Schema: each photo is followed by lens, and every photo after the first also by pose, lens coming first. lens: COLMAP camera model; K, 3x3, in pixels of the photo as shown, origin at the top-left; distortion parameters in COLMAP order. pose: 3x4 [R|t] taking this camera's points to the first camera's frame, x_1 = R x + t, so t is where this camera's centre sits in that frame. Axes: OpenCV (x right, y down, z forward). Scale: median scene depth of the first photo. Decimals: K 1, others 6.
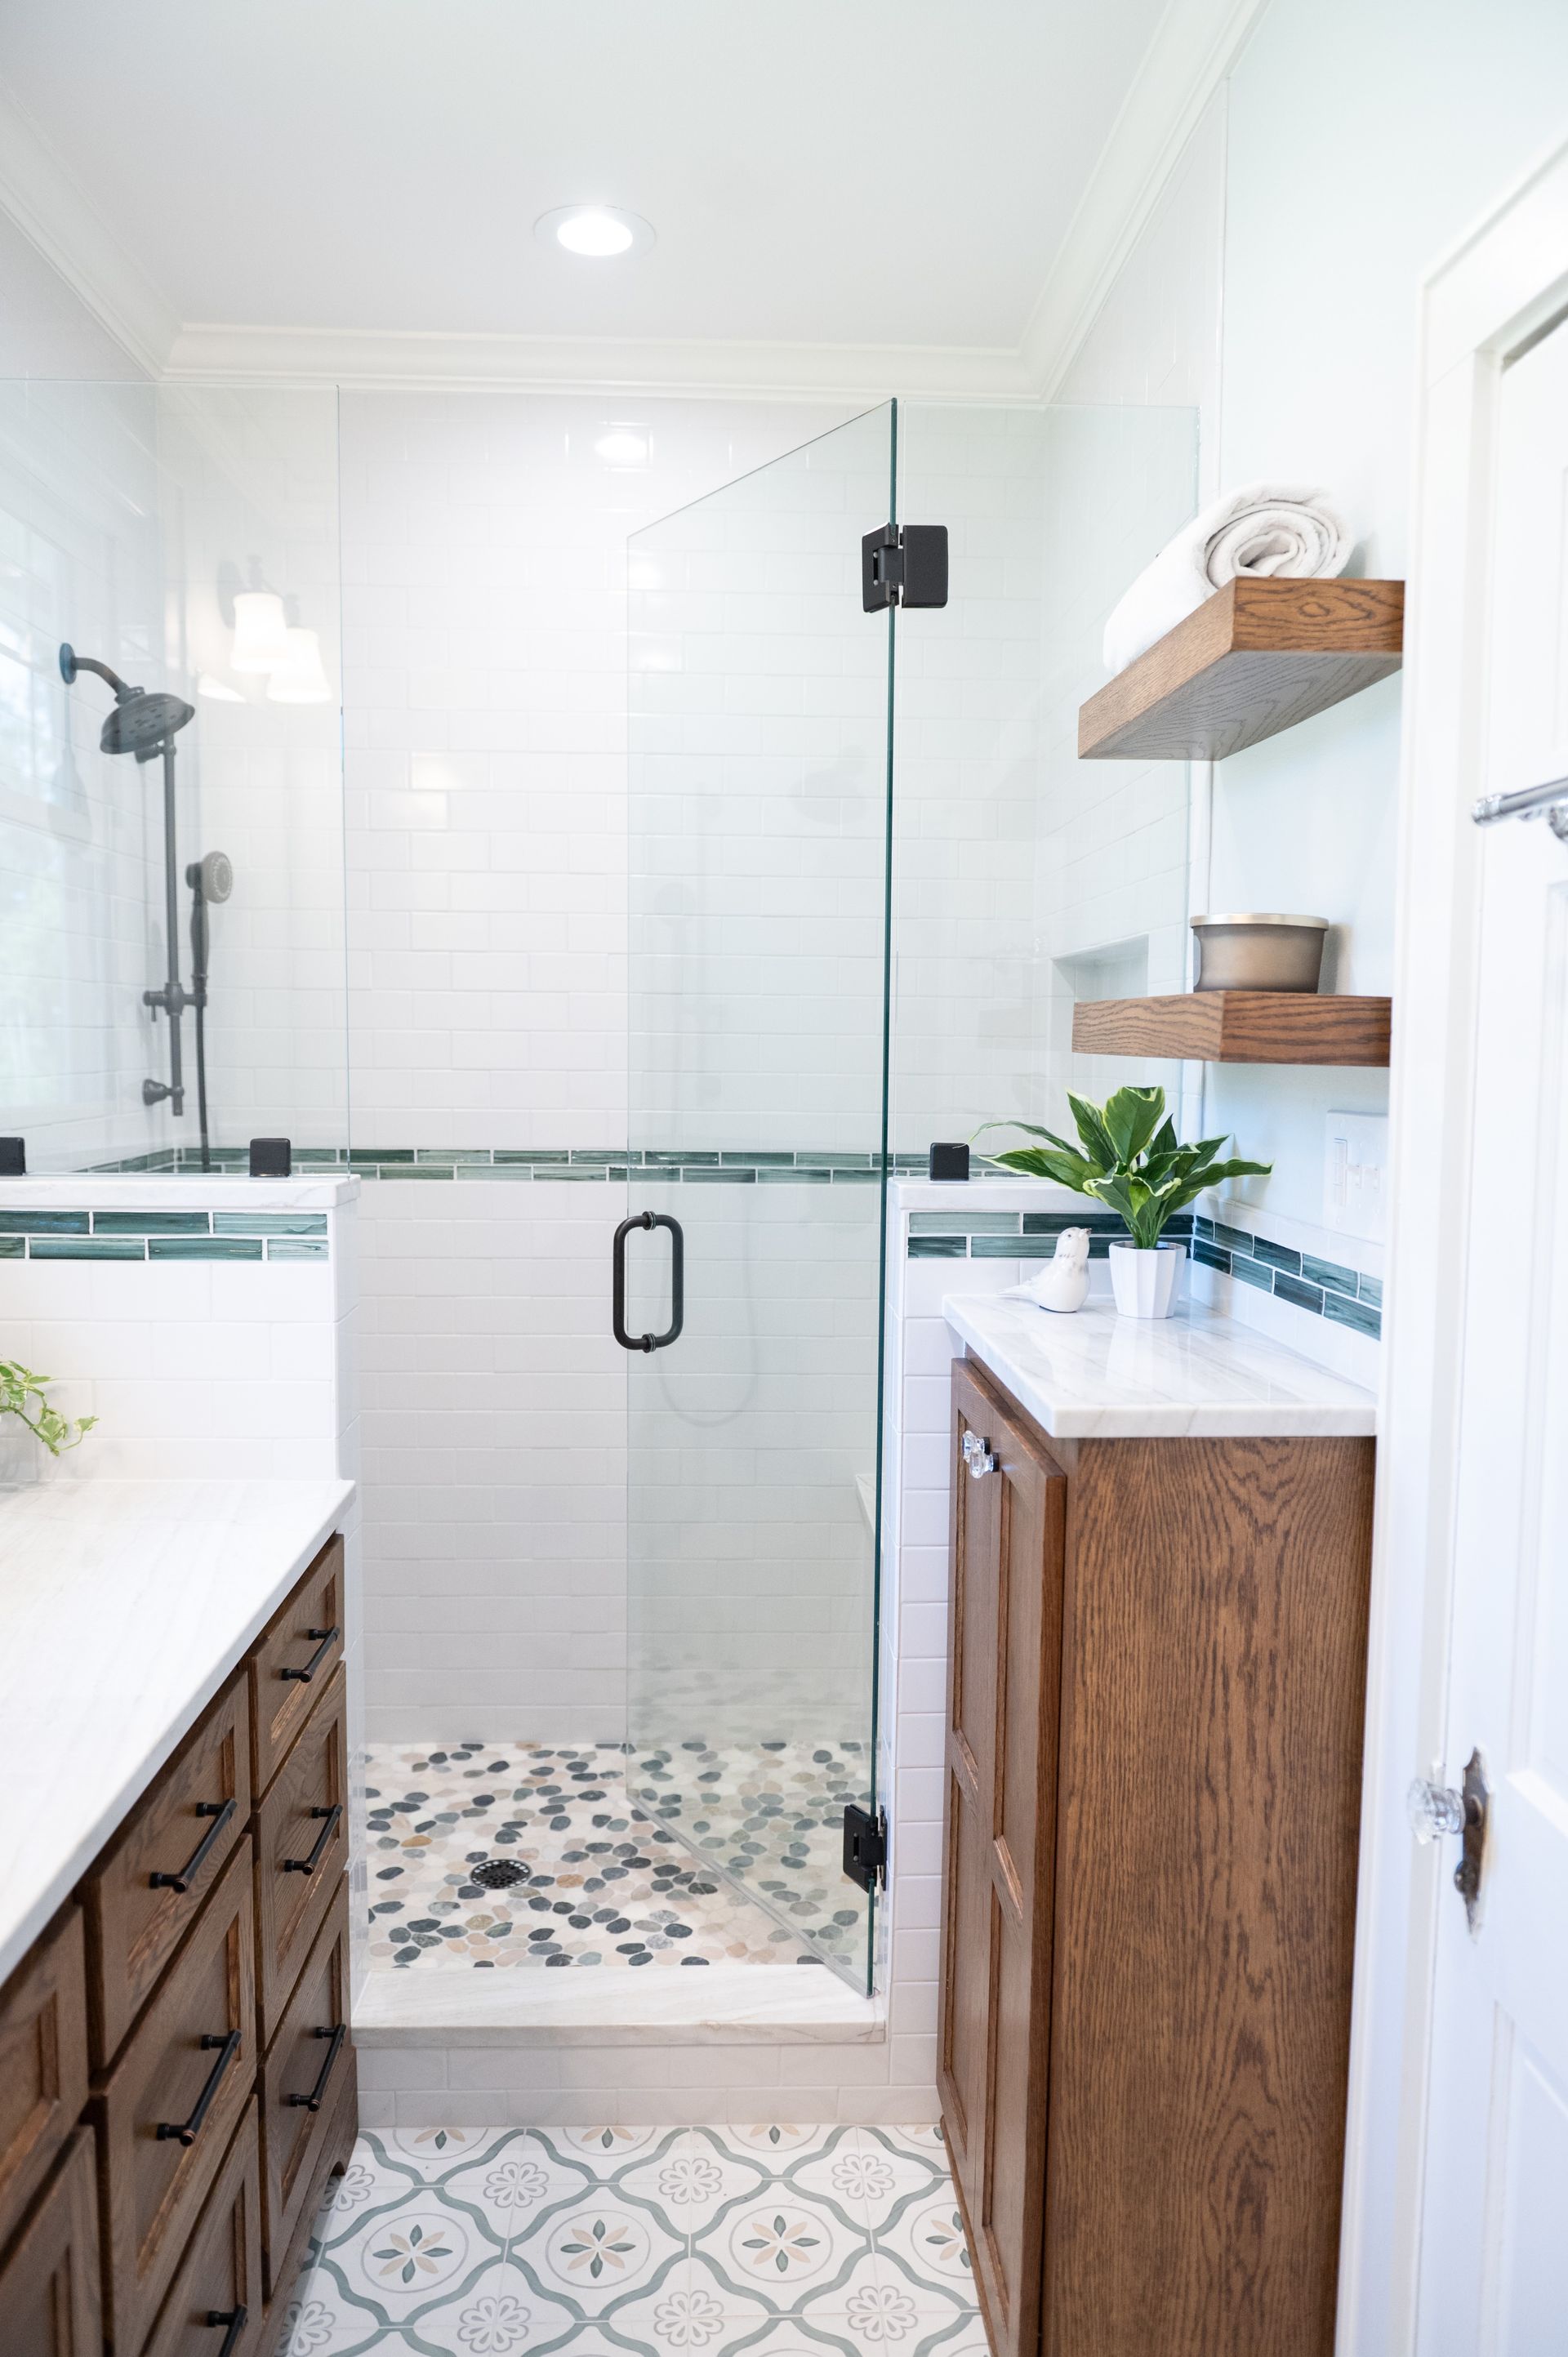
lens RADIAL K [[1618.3, 0, 779.5], [0, 1618.3, 1193.8], [0, 0, 1]] dist [-0.010903, -0.001672]
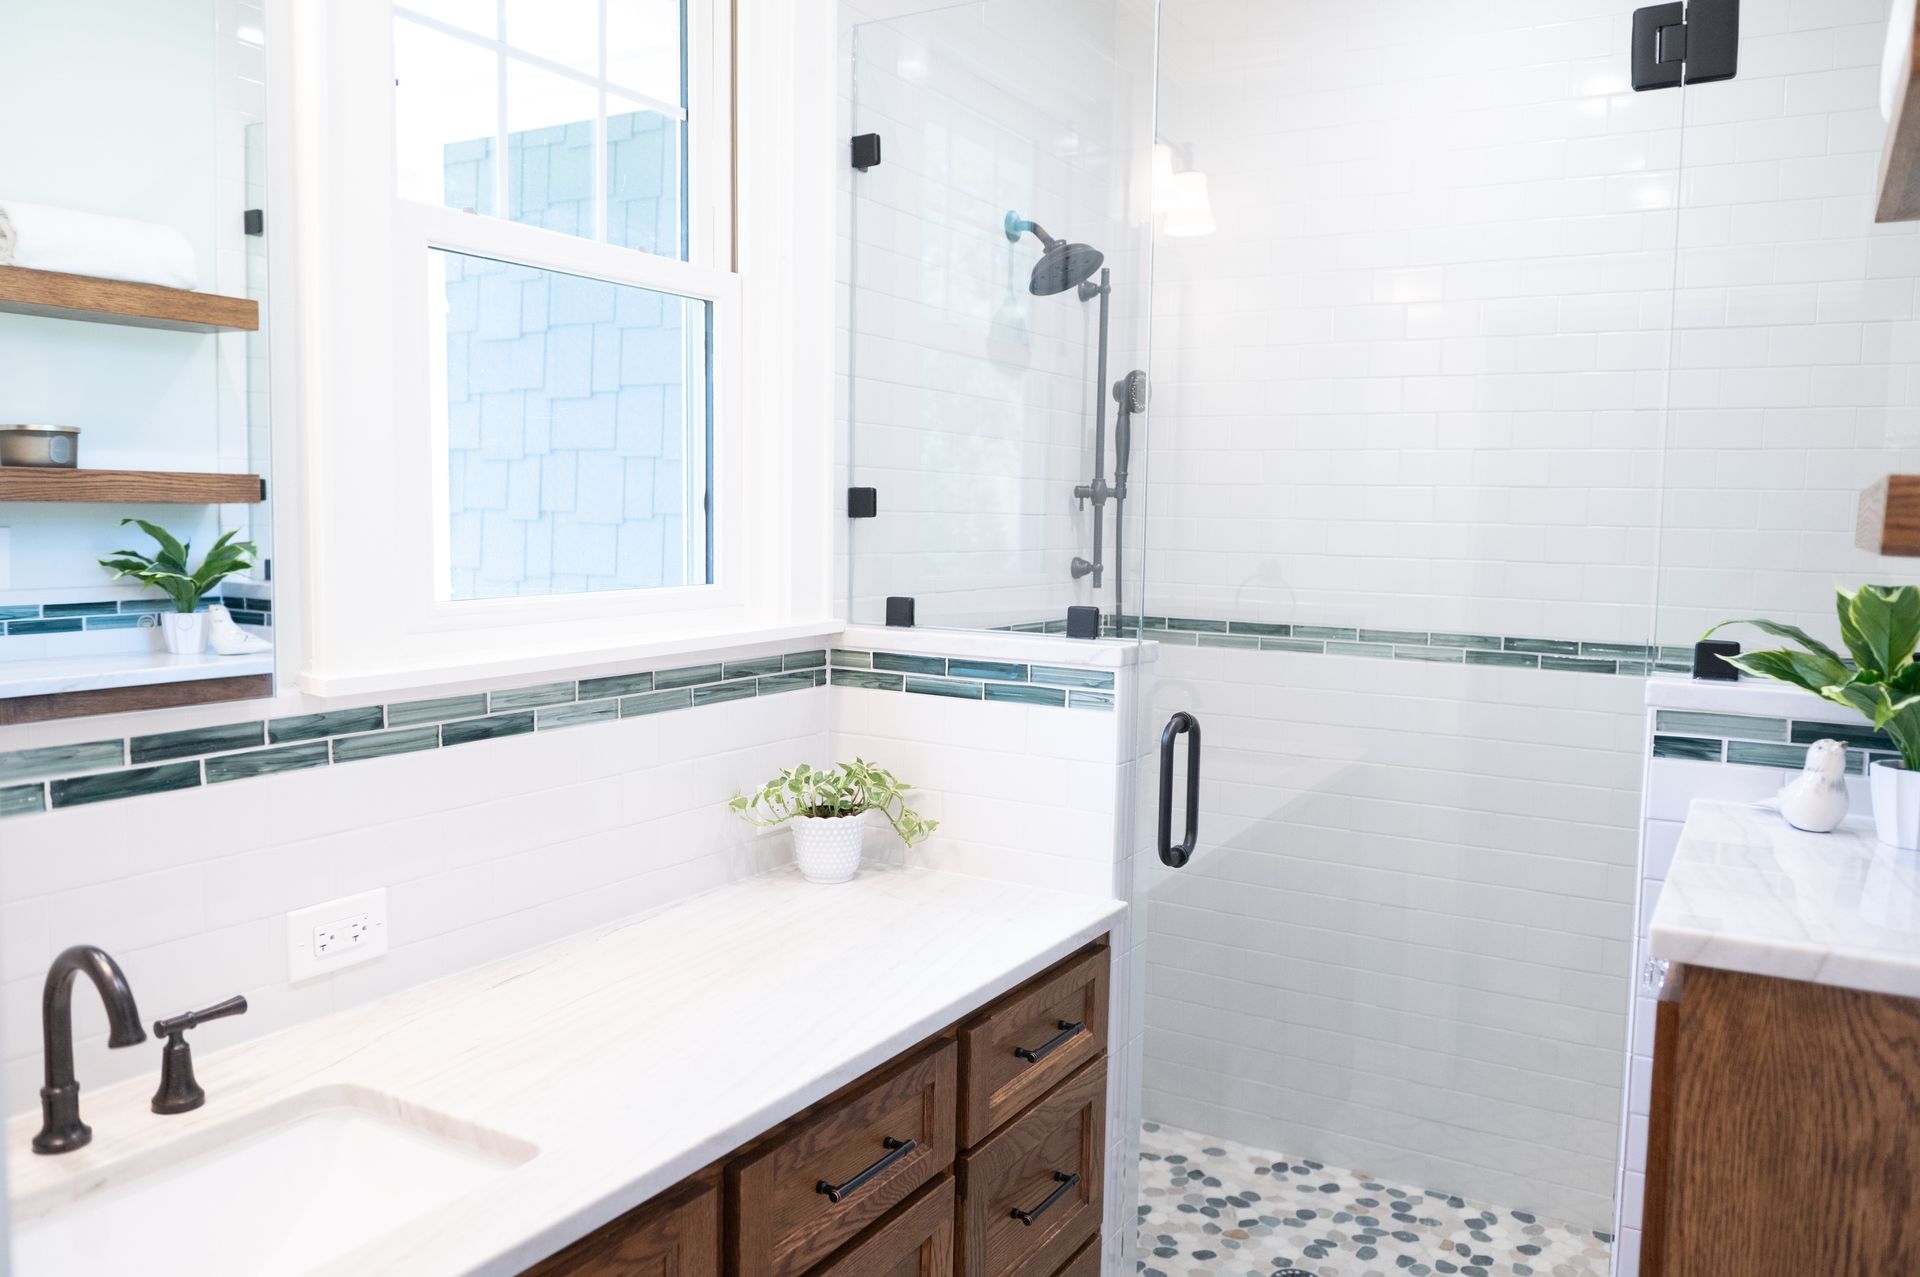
lens RADIAL K [[1416.4, 0, 1019.1], [0, 1416.4, 640.6], [0, 0, 1]] dist [-0.009362, -0.004682]
pose [[0.852007, 0.053056, -0.520835, 0.195566], [-0.063224, 0.997998, -0.001762, -0.004143], [0.519699, 0.034430, 0.853656, 0.083774]]
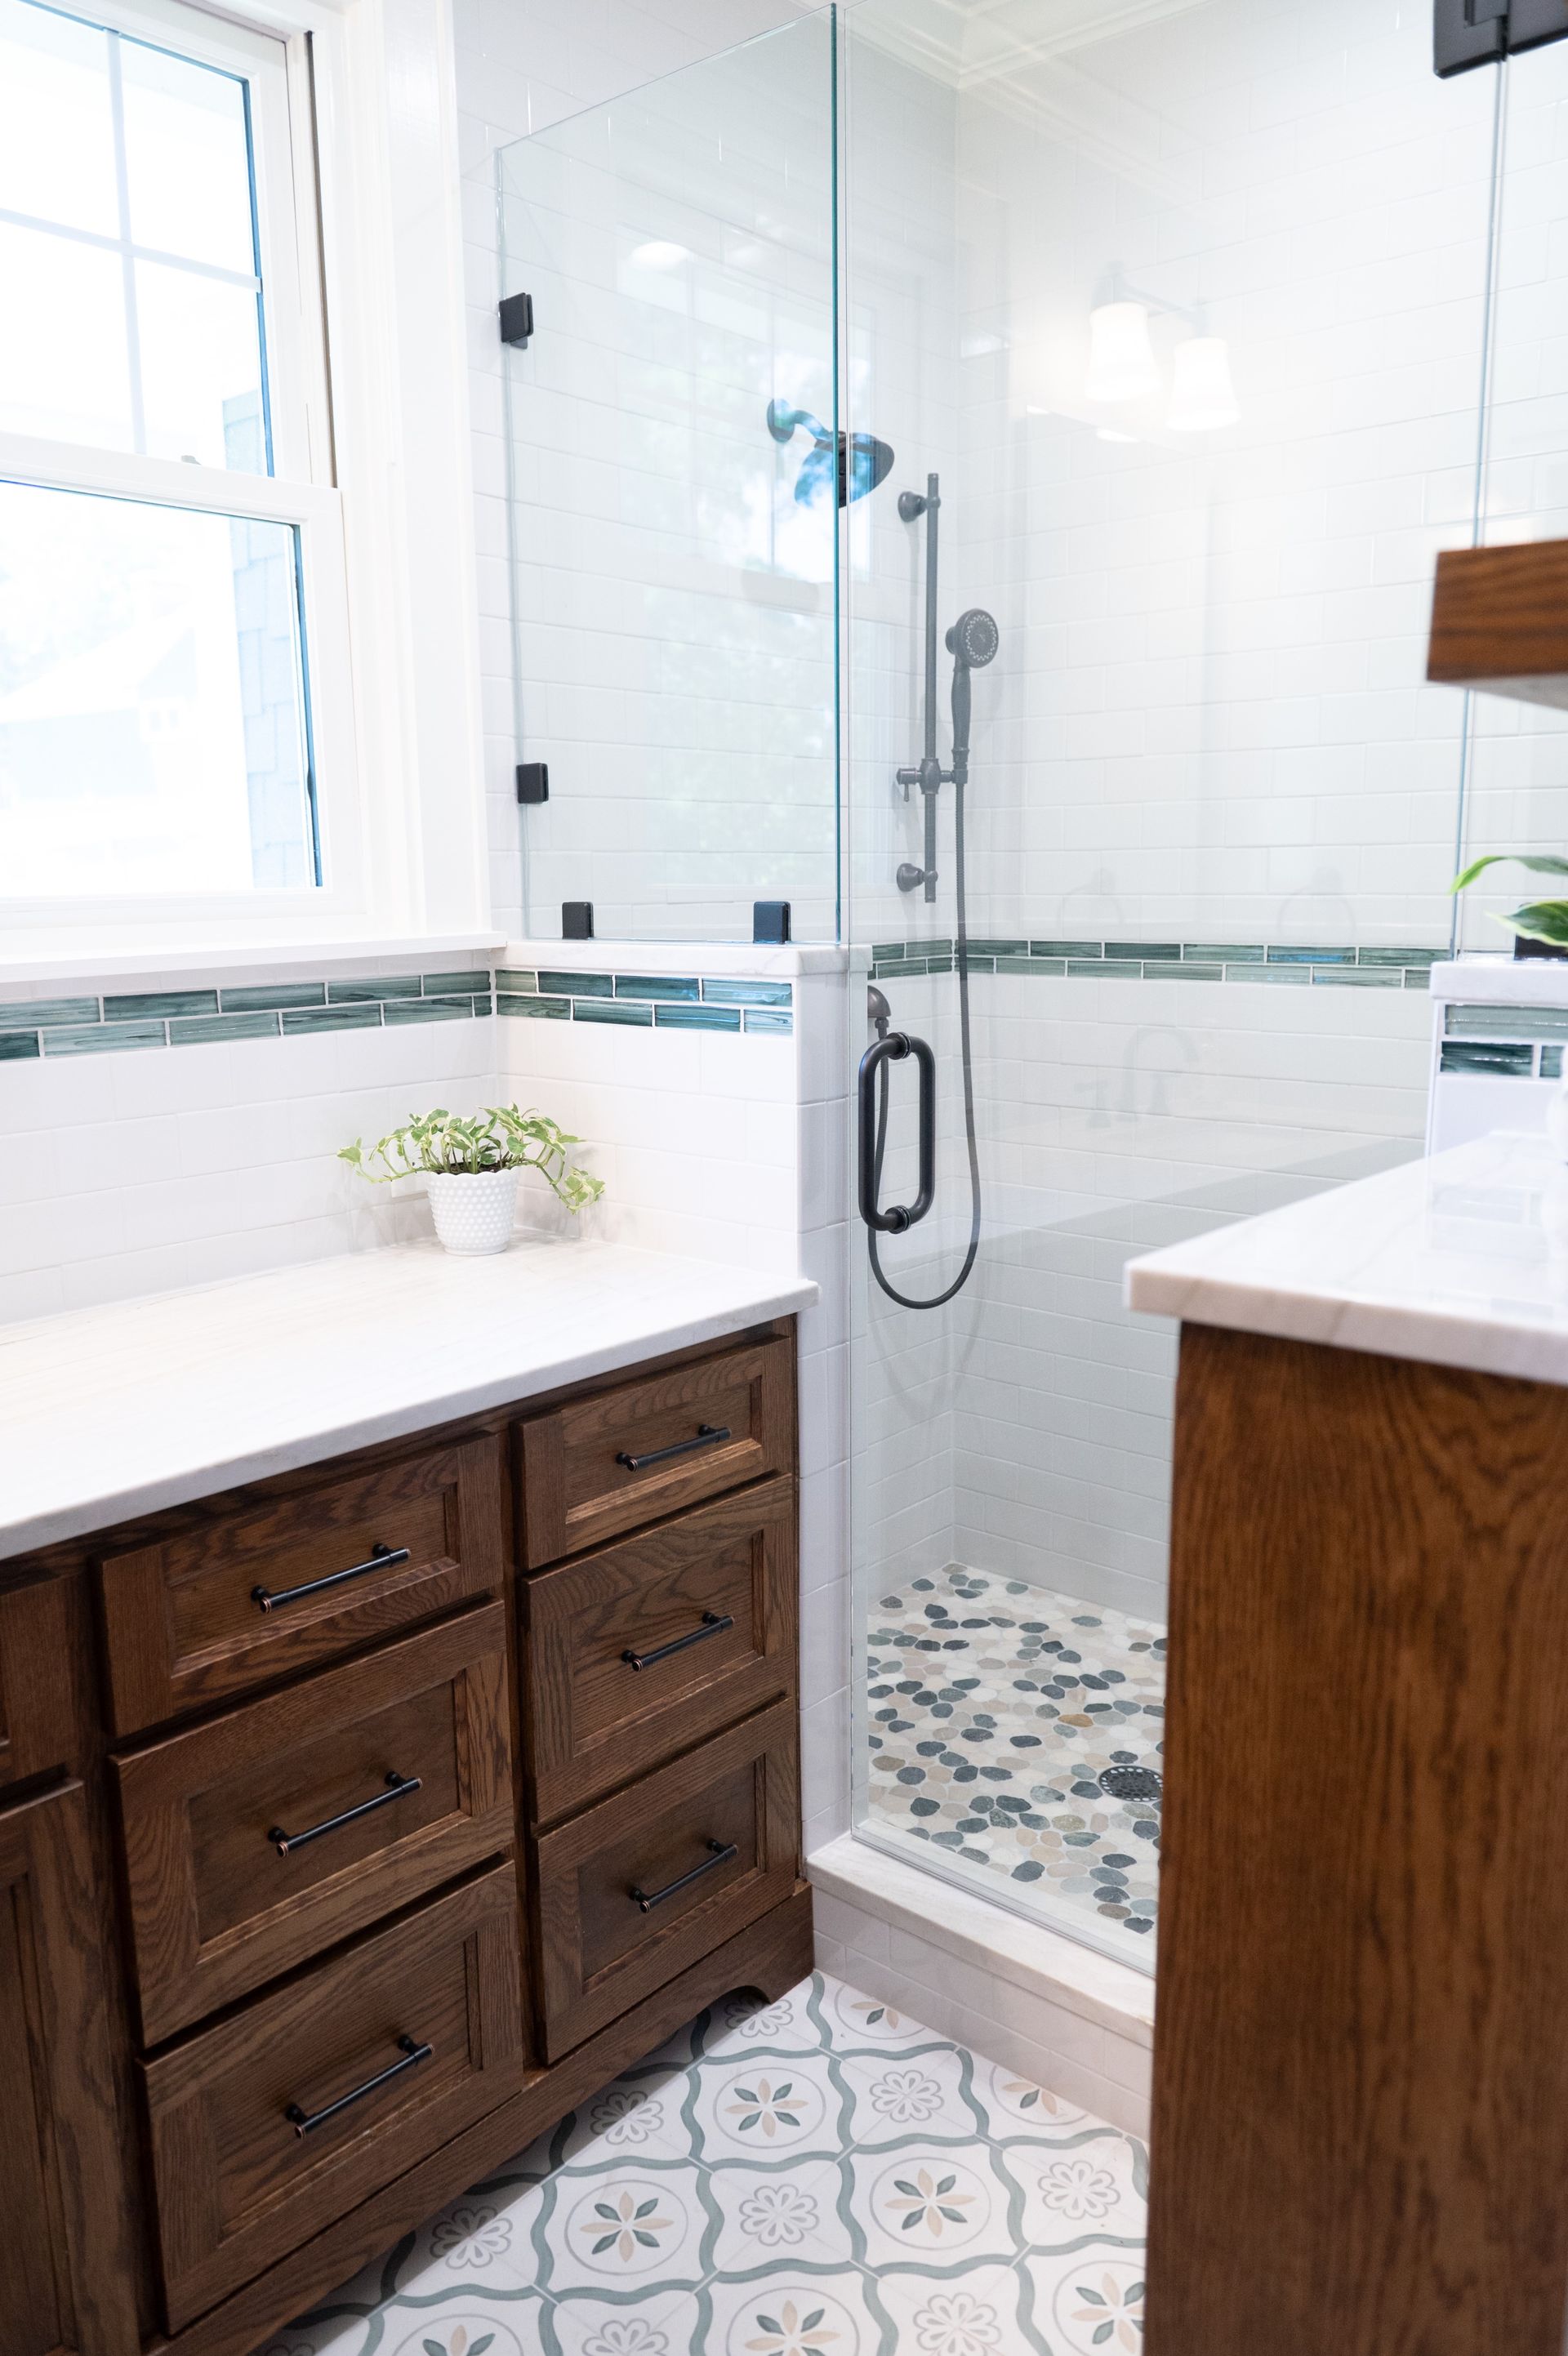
lens RADIAL K [[1713.3, 0, 792.5], [0, 1713.3, 1192.2], [0, 0, 1]] dist [-0.017322, 0.004007]
pose [[0.730660, 0.106161, -0.674438, 0.373859], [-0.049101, 0.993450, 0.103181, 0.029602], [0.680974, -0.042275, 0.731086, 0.298257]]
